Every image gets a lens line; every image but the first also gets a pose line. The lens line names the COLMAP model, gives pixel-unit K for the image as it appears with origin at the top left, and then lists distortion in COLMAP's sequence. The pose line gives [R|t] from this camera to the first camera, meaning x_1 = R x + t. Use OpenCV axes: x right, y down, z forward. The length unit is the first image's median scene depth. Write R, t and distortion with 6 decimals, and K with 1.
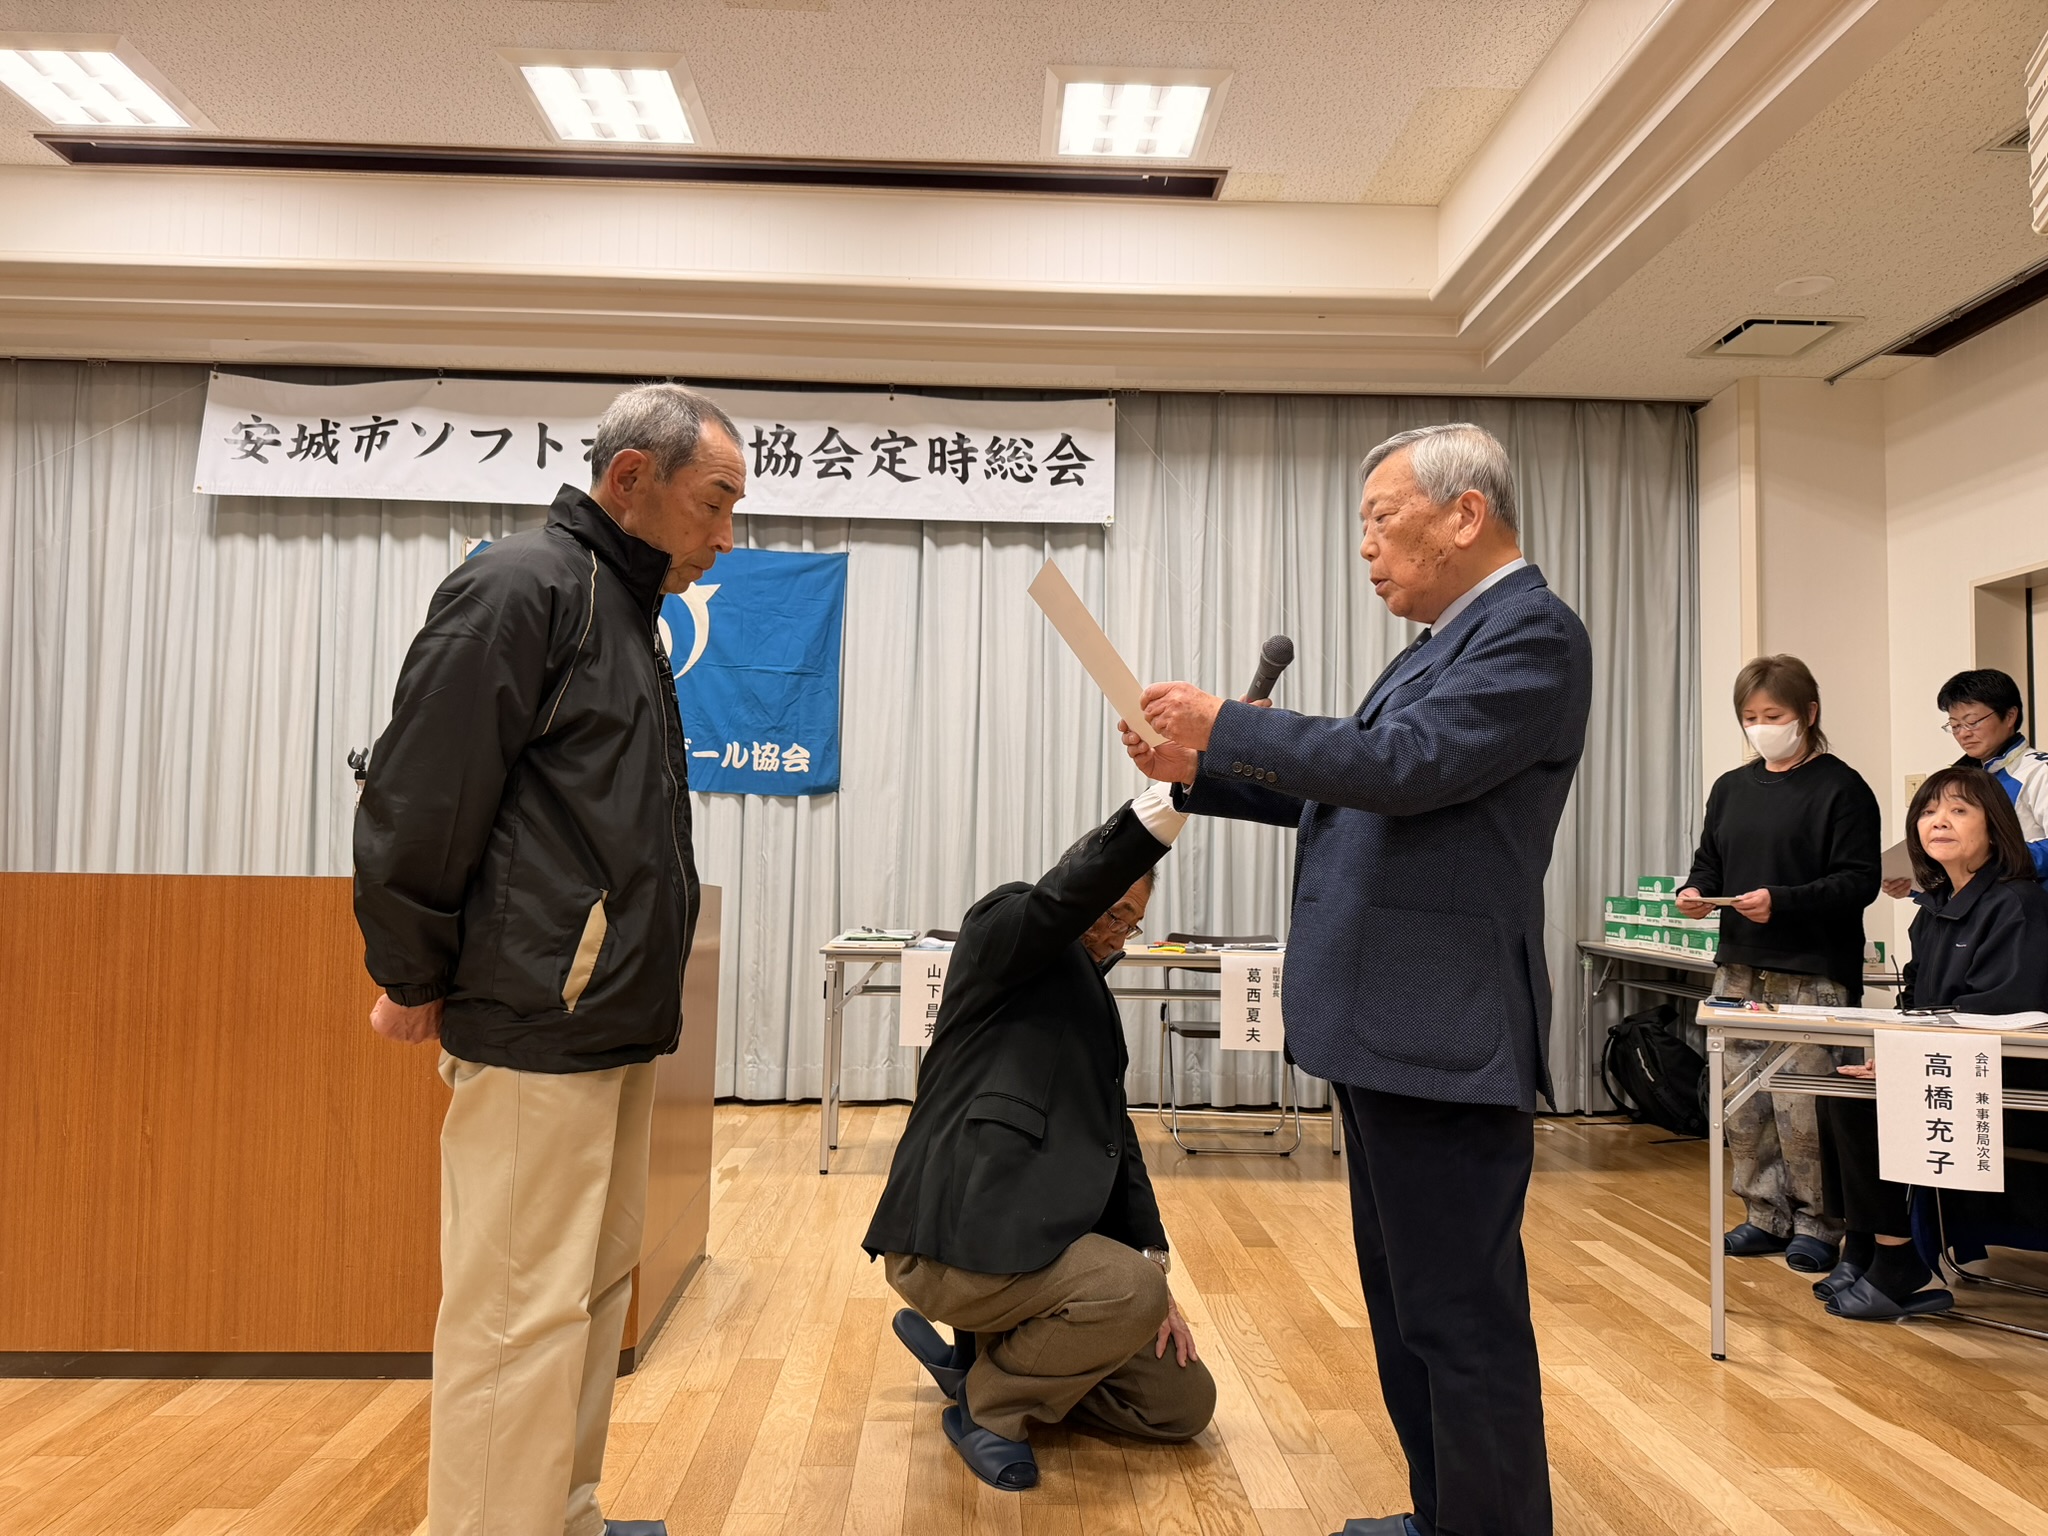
lens RADIAL K [[1420.8, 0, 1022.4], [0, 1420.8, 780.0], [0, 0, 1]] dist [0.099270, -0.143085]
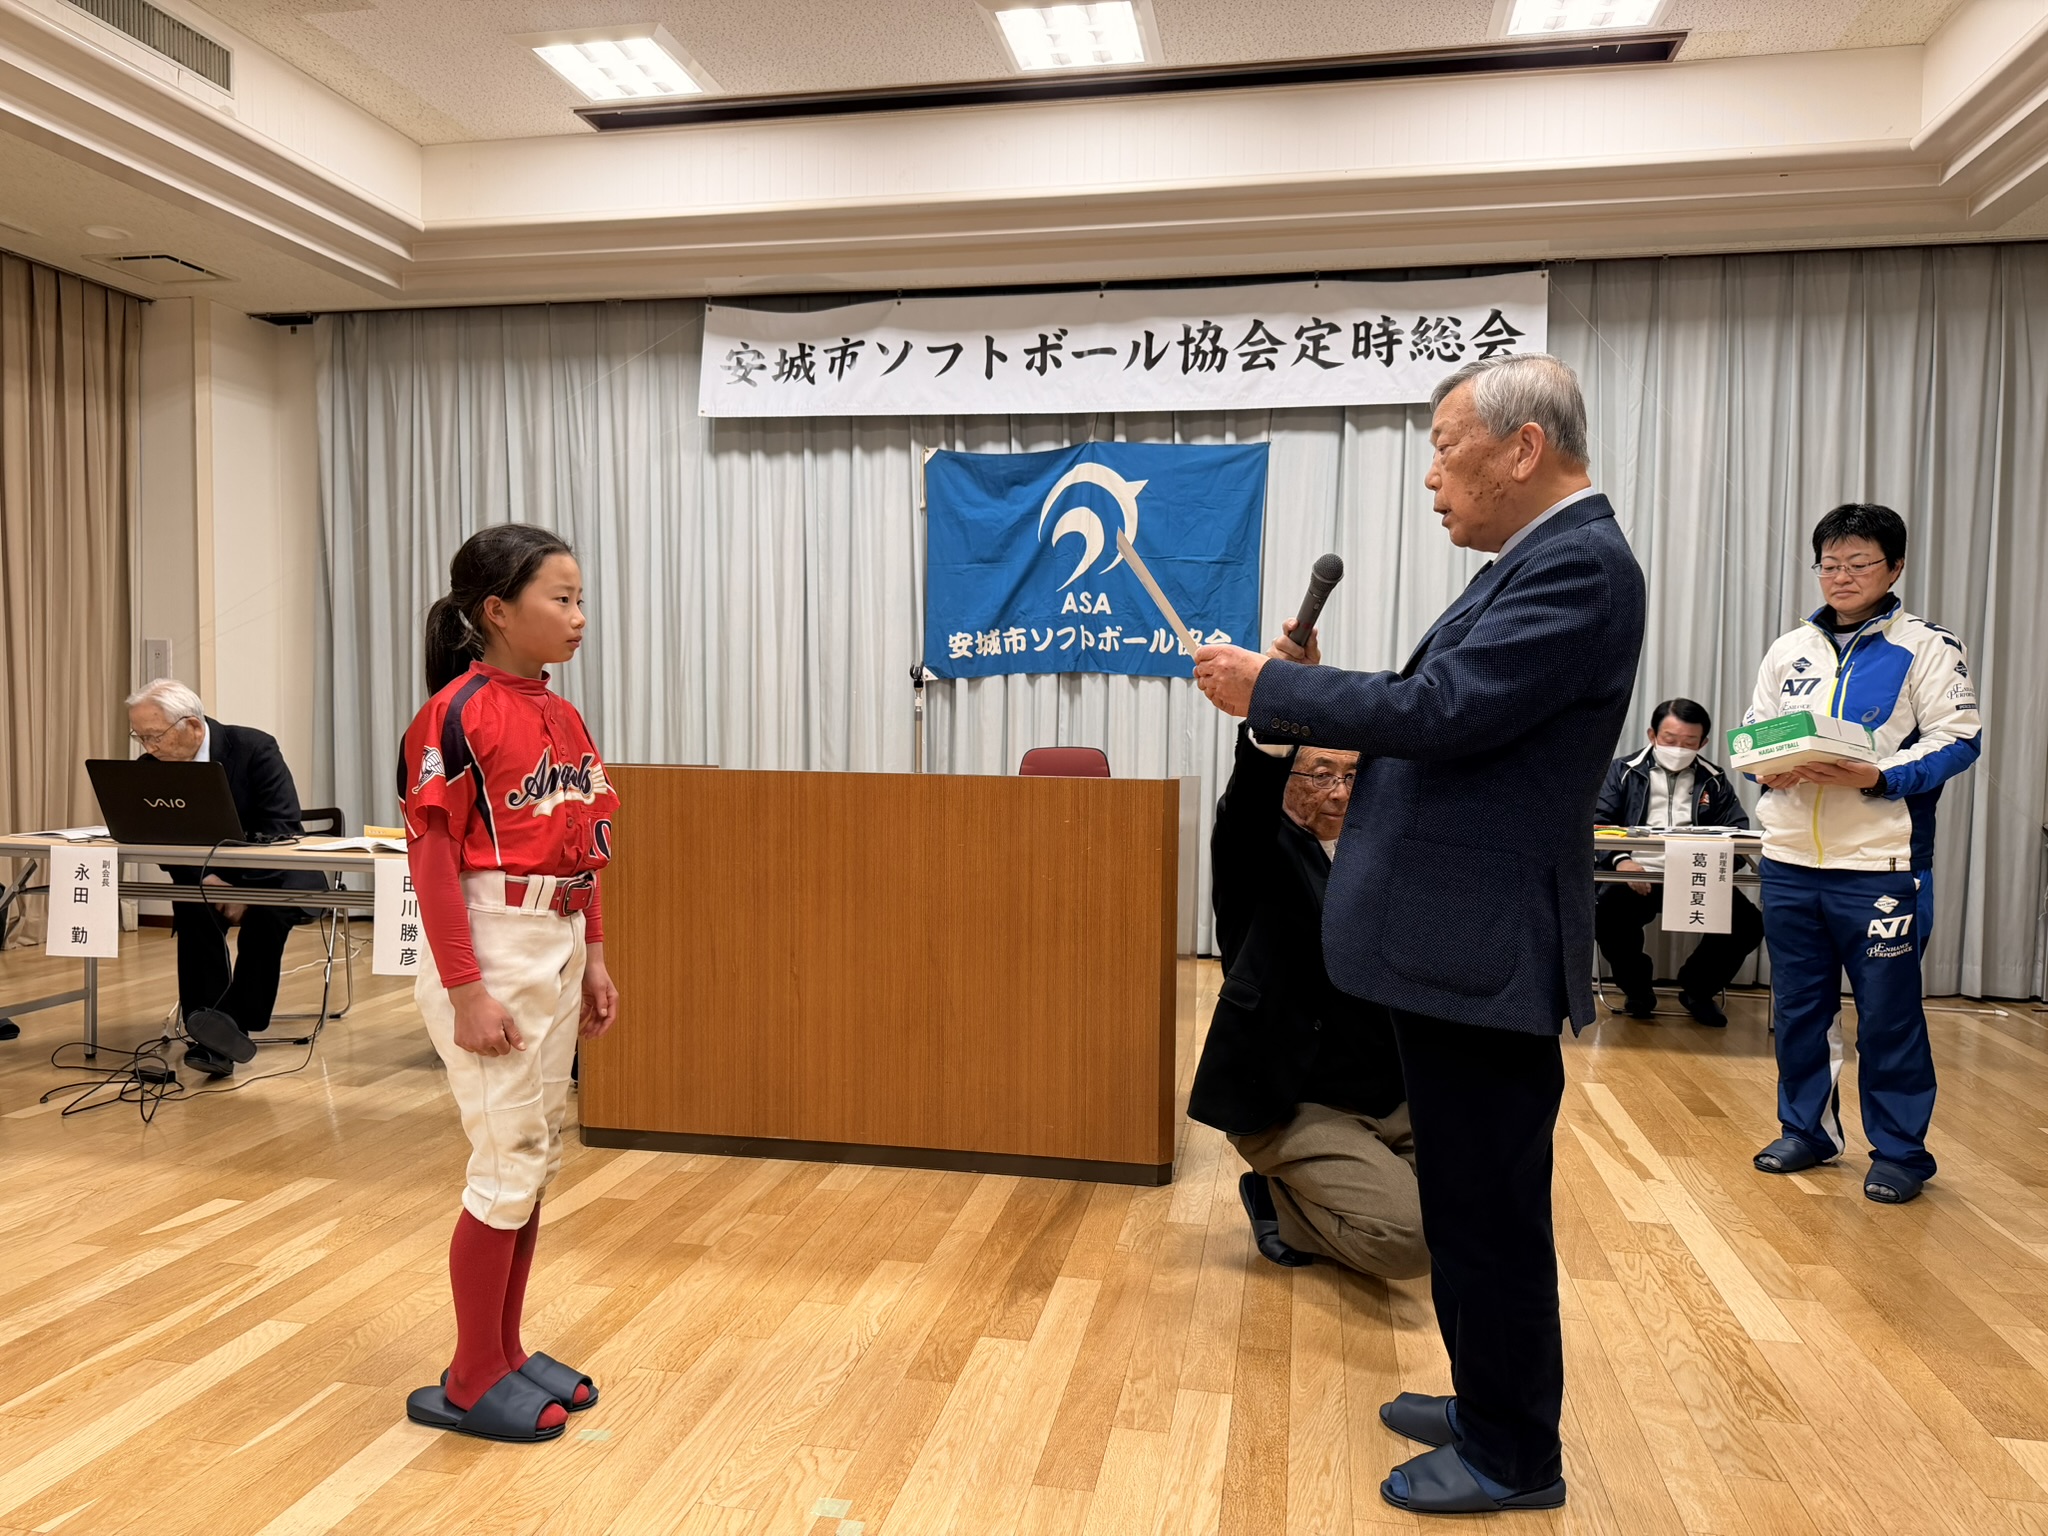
lens RADIAL K [[1426.6, 0, 1021.8], [0, 1426.6, 785.8], [0, 0, 1]] dist [0.092985, -0.136223]
pose [[0.974246, 0.011352, -0.225203, -0.060543], [0.013201, 0.994147, 0.107224, -0.025843], [0.225102, -0.107435, 0.968394, -0.080504]]
